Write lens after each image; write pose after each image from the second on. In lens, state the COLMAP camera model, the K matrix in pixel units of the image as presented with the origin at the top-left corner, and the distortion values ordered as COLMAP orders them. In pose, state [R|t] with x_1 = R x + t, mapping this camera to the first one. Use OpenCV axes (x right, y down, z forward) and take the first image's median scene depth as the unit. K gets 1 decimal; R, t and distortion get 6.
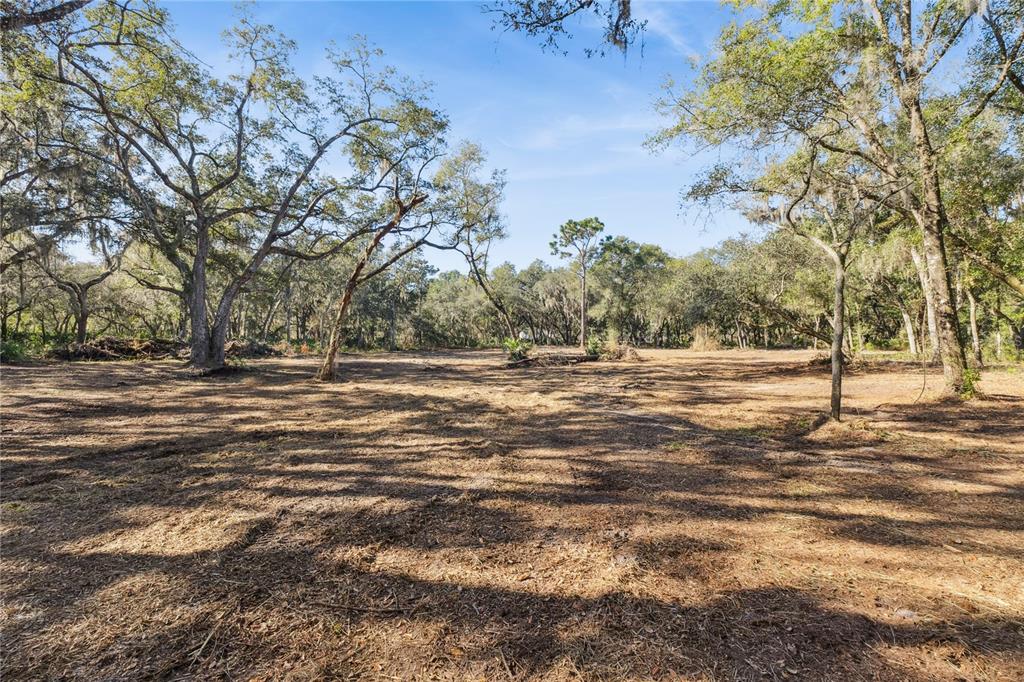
lens RADIAL K [[439.4, 0, 514.8], [0, 439.4, 343.8], [0, 0, 1]] dist [0.002867, 0.000039]
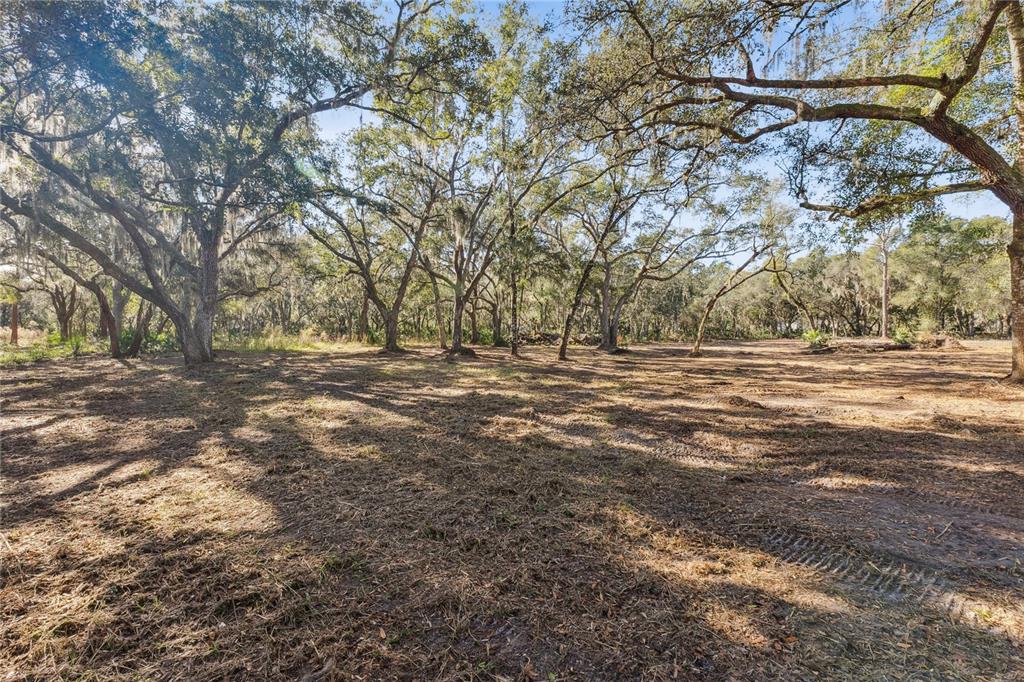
lens RADIAL K [[439.4, 0, 505.6], [0, 439.4, 336.5], [0, 0, 1]] dist [0.002867, 0.000039]
pose [[0.856260, -0.000643, -0.516545, -0.049504], [0.002289, 0.999994, 0.002550, 0.000382], [0.516541, -0.003366, 0.856256, -0.216704]]
